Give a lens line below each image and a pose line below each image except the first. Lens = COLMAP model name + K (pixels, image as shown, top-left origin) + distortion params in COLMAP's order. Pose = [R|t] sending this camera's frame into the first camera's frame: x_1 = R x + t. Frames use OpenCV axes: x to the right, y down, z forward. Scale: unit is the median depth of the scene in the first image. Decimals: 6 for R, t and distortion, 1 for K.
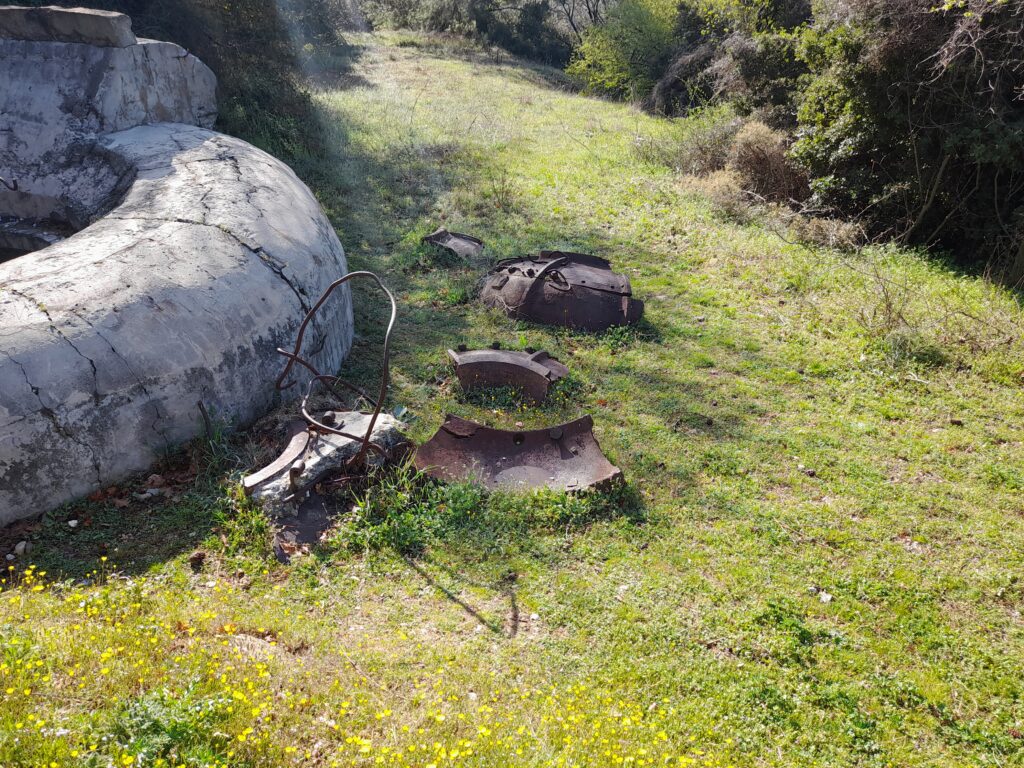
lens RADIAL K [[732.0, 0, 515.2], [0, 732.0, 387.2], [0, 0, 1]] dist [0.049556, -0.039524]
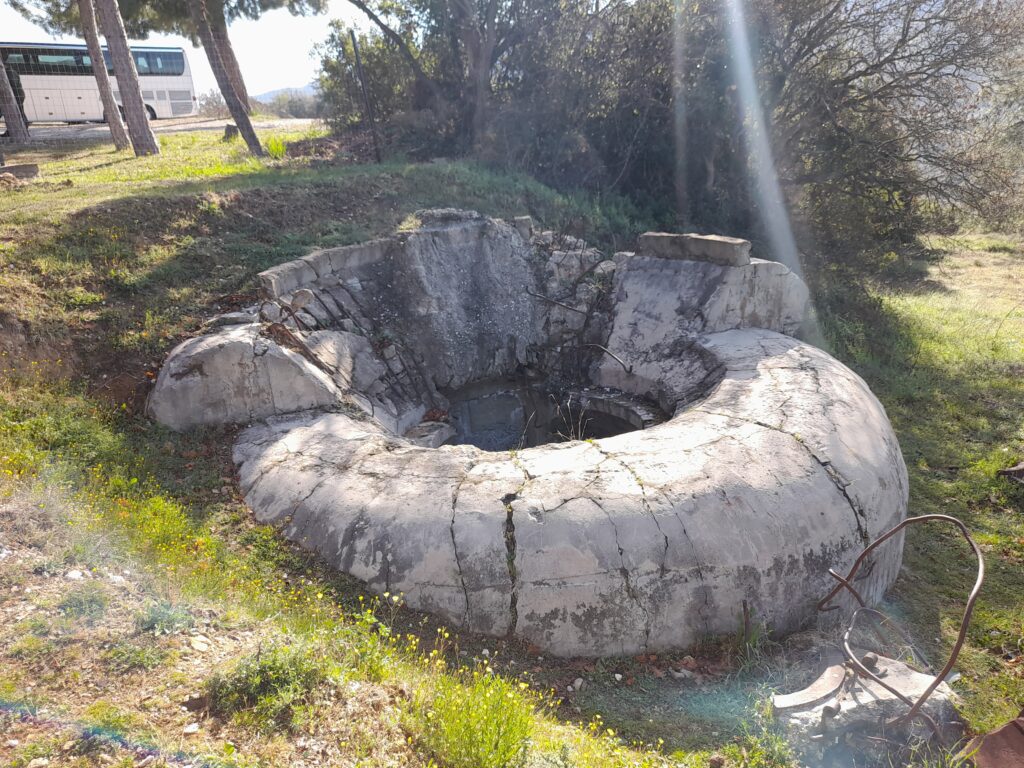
lens RADIAL K [[732.0, 0, 511.5], [0, 732.0, 380.7], [0, 0, 1]] dist [0.049556, -0.039524]
pose [[0.781575, 0.149180, -0.605711, -0.085863], [-0.281002, 0.951086, -0.128346, -0.041176], [0.556937, 0.270518, 0.785265, -0.067072]]
